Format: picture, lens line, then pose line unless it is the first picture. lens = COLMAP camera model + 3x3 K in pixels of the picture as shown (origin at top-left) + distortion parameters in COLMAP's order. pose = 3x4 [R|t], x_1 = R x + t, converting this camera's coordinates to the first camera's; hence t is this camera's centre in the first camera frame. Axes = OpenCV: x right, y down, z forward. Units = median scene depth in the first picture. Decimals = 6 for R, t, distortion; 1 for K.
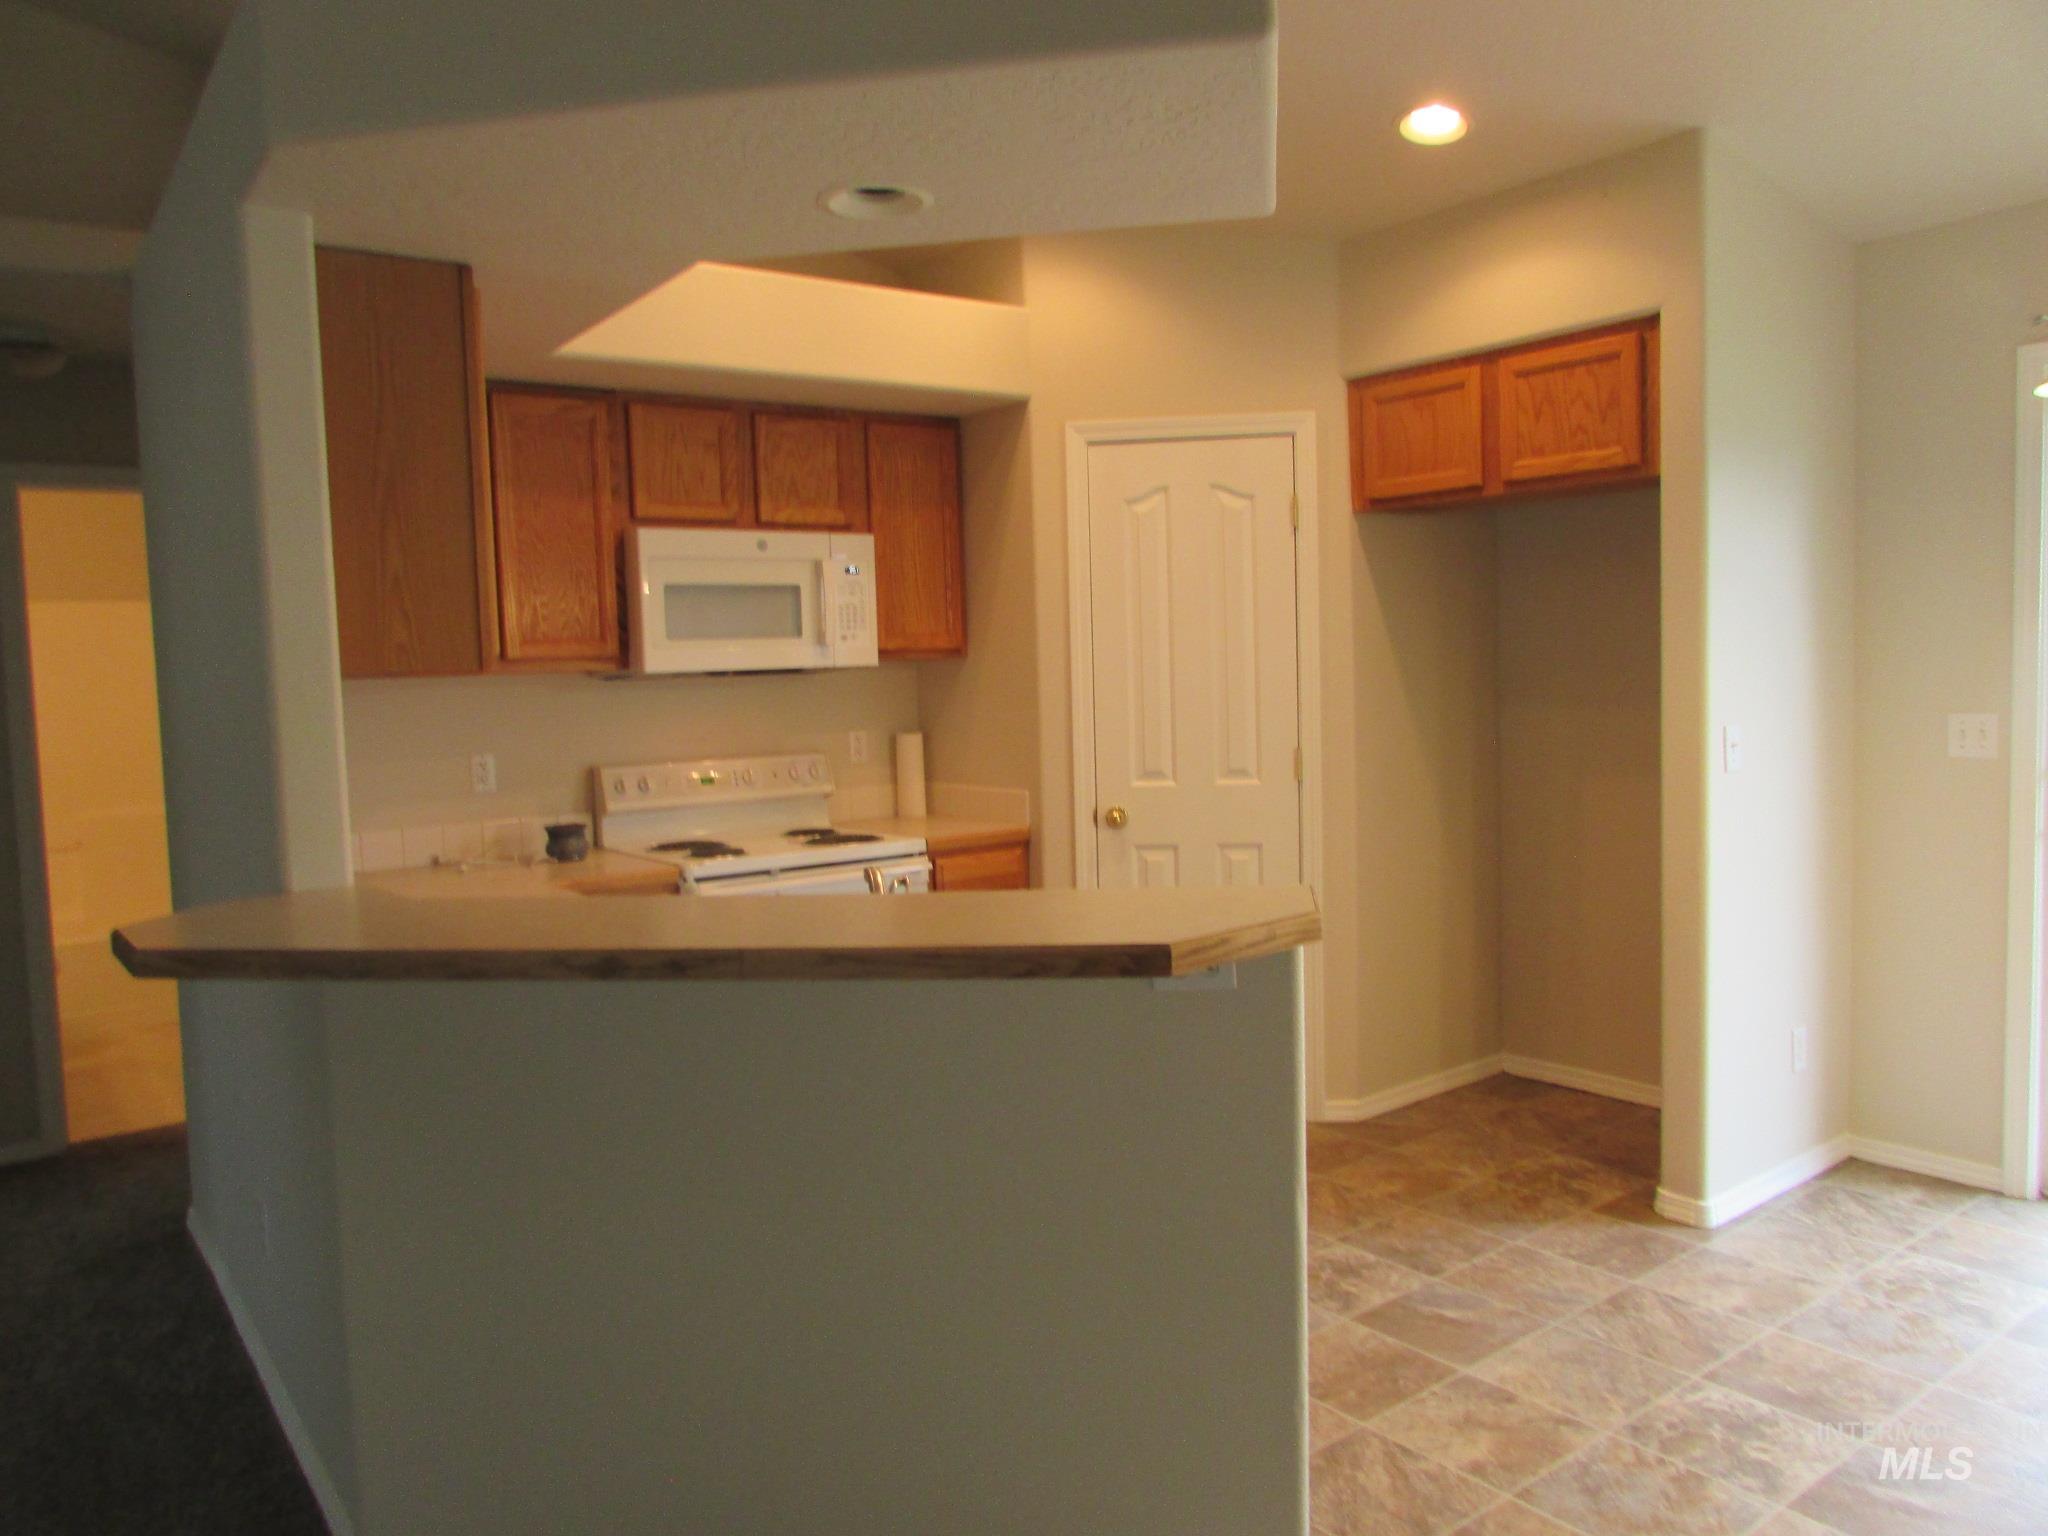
lens RADIAL K [[1450.8, 0, 1010.7], [0, 1450.8, 764.2], [0, 0, 1]] dist [-0.044578, 0.031241]
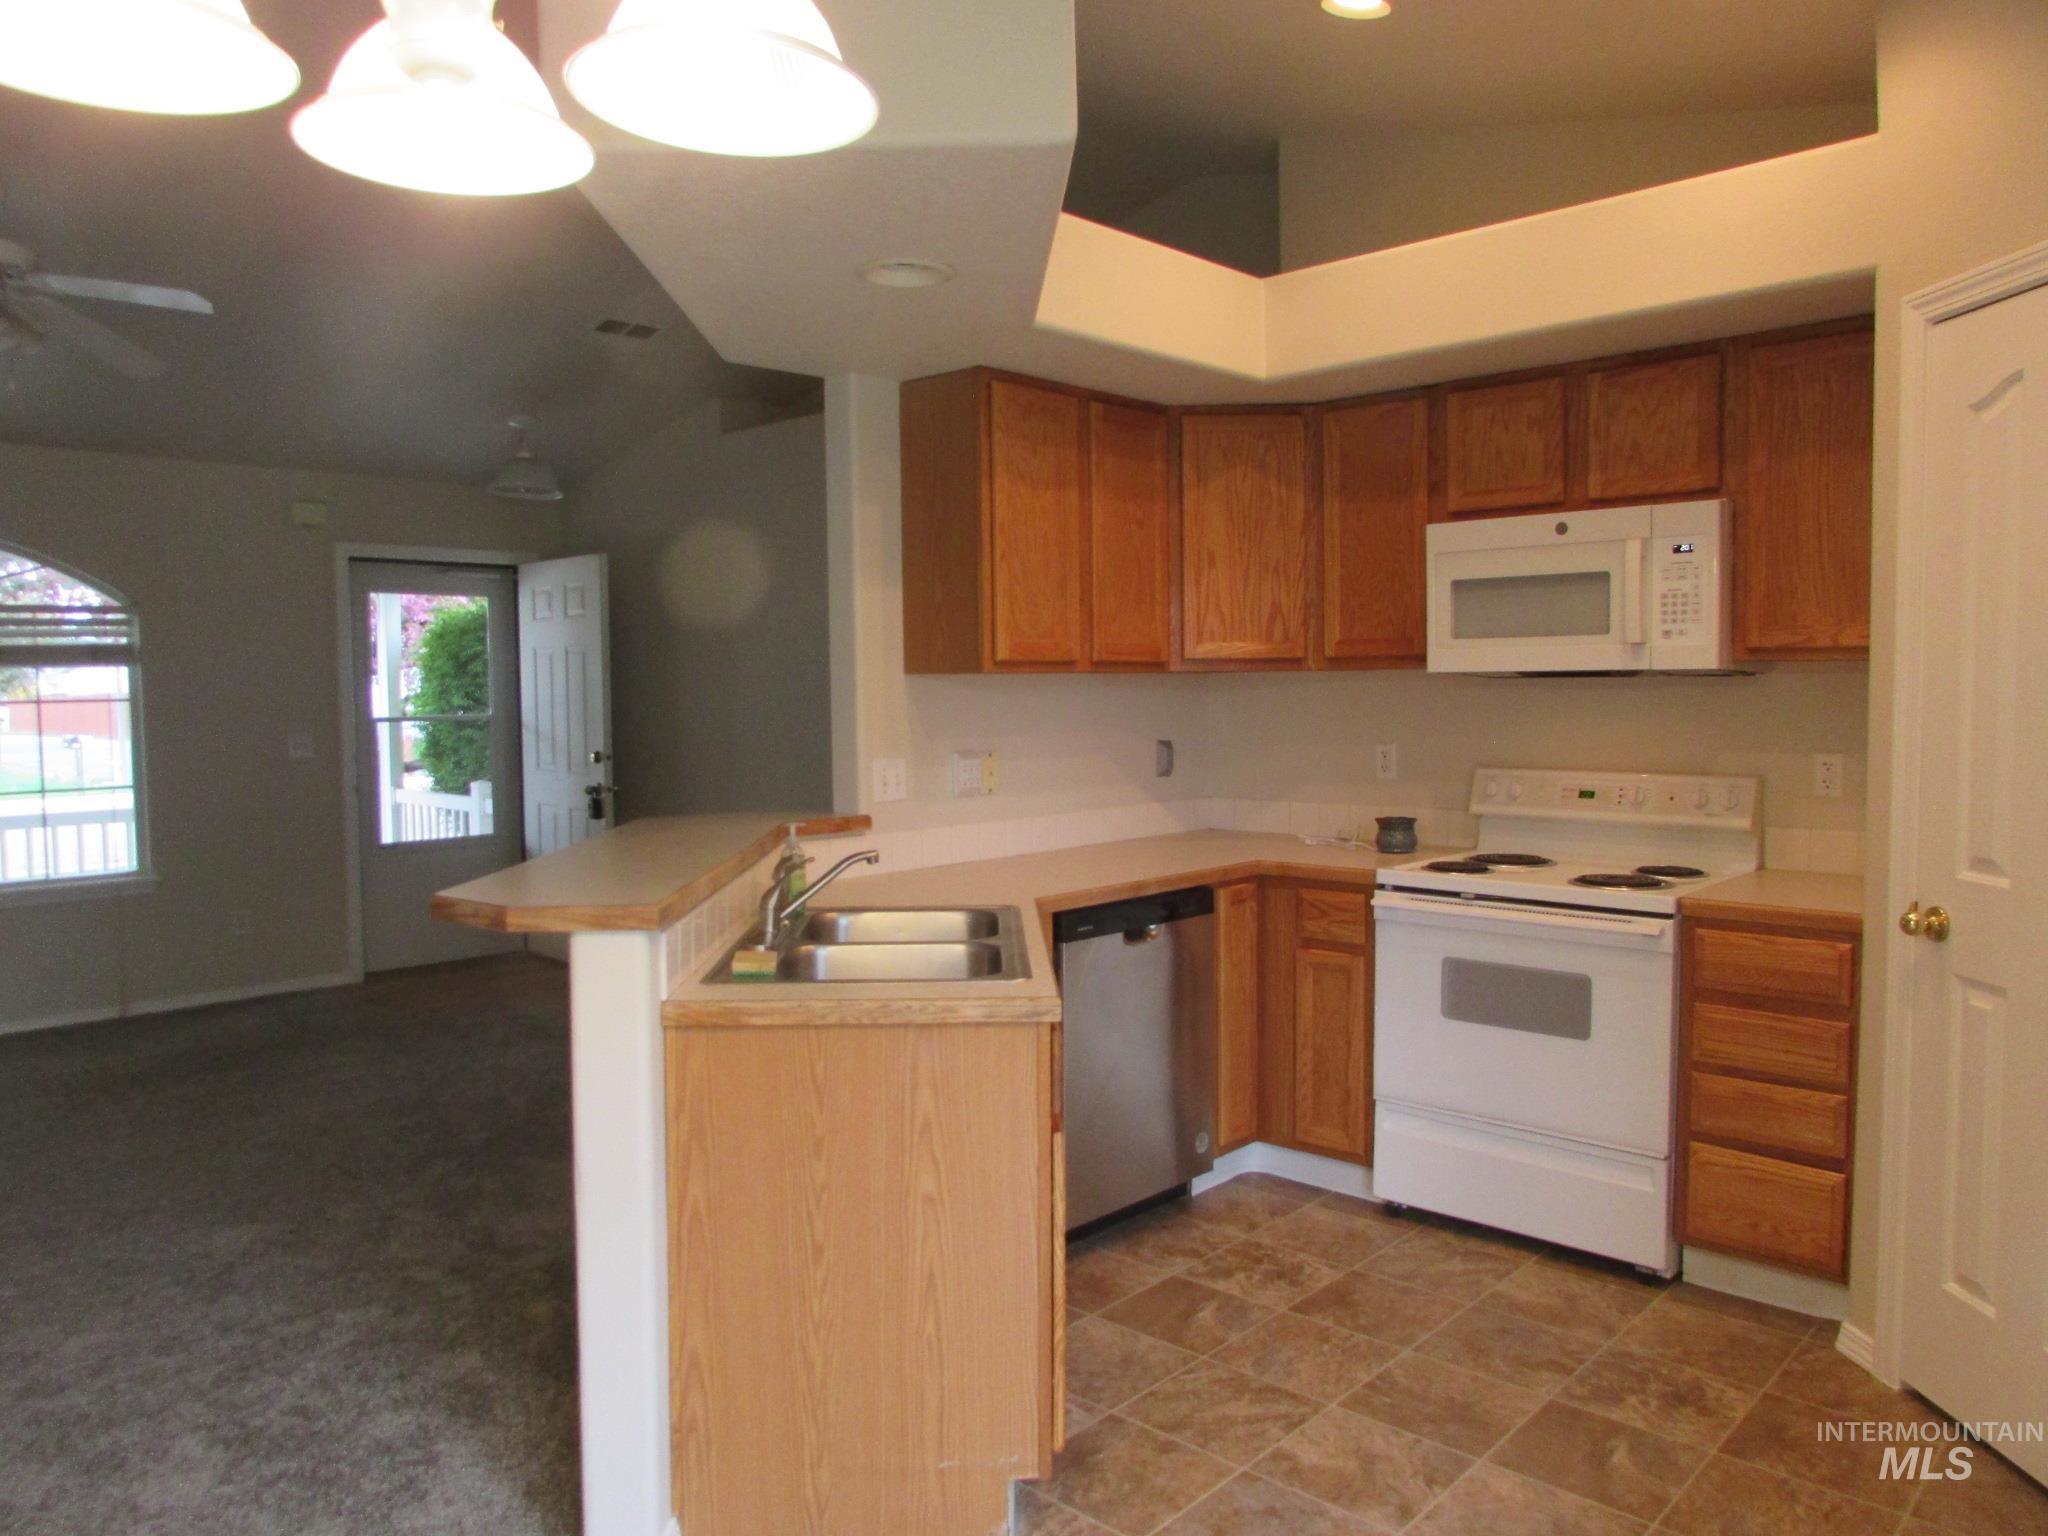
lens RADIAL K [[1450.8, 0, 1010.7], [0, 1450.8, 764.2], [0, 0, 1]] dist [-0.044578, 0.031241]
pose [[0.171040, 0.086607, -0.981450, 0.705489], [-0.061287, 0.995135, 0.077134, -0.063491], [0.983356, 0.046957, 0.175515, 0.589569]]
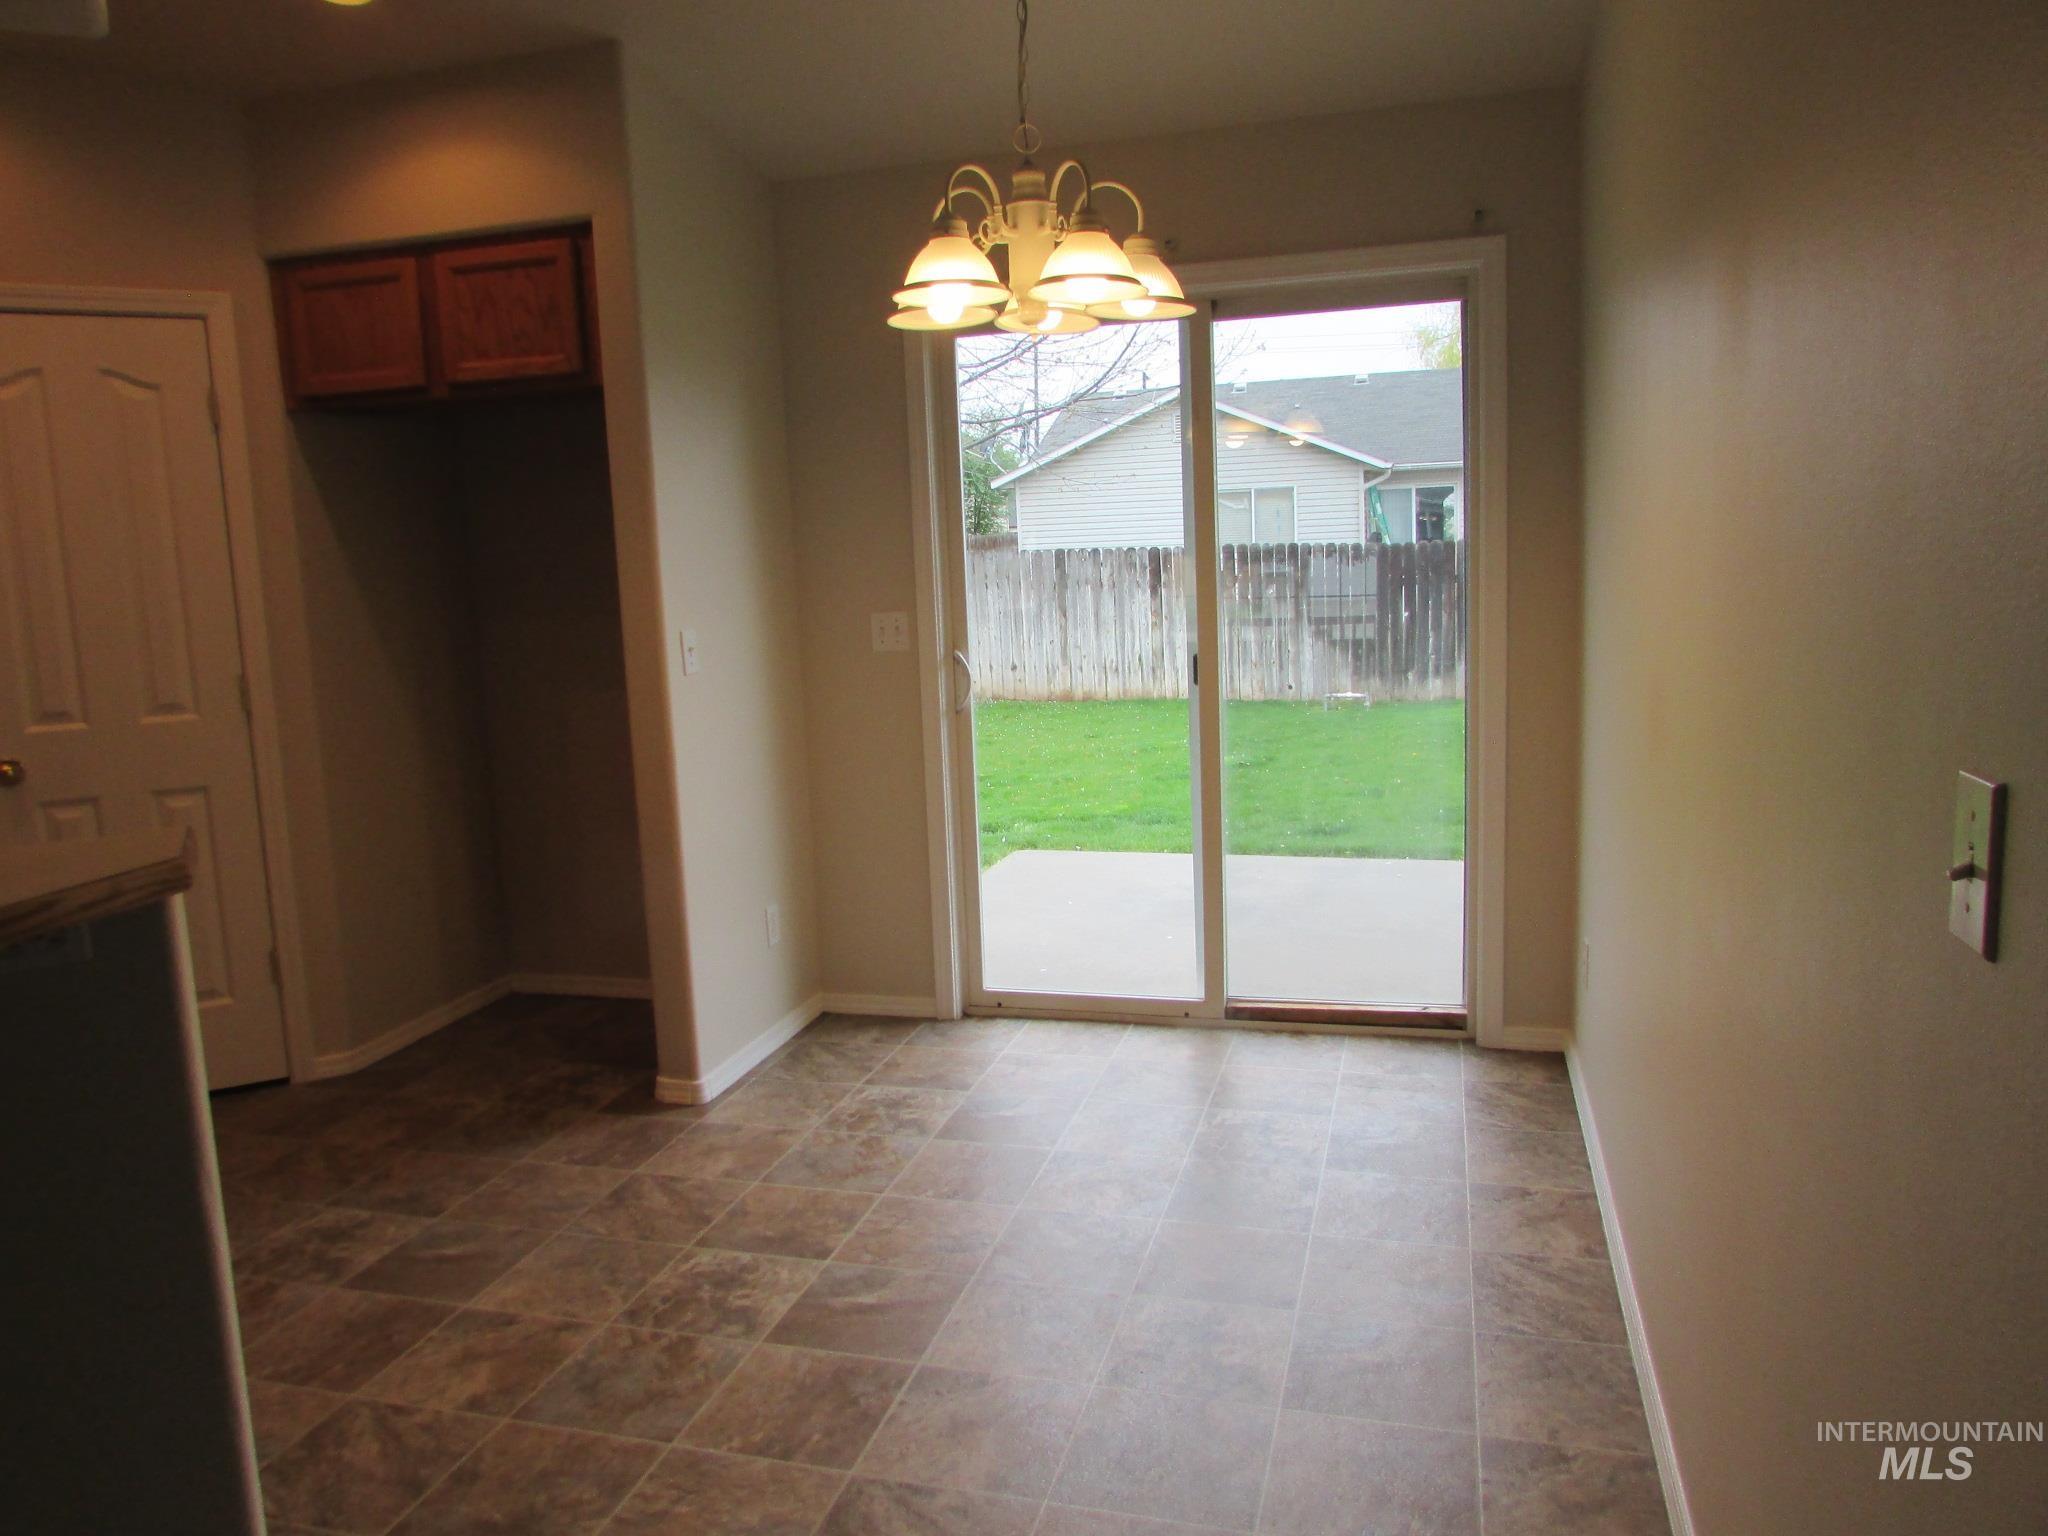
lens RADIAL K [[1450.8, 0, 1010.7], [0, 1450.8, 764.2], [0, 0, 1]] dist [-0.044578, 0.031241]
pose [[0.798953, -0.089943, 0.594630, 0.052961], [0.057766, 0.995659, 0.072986, 0.006905], [-0.598613, -0.023963, 0.800680, 0.009571]]
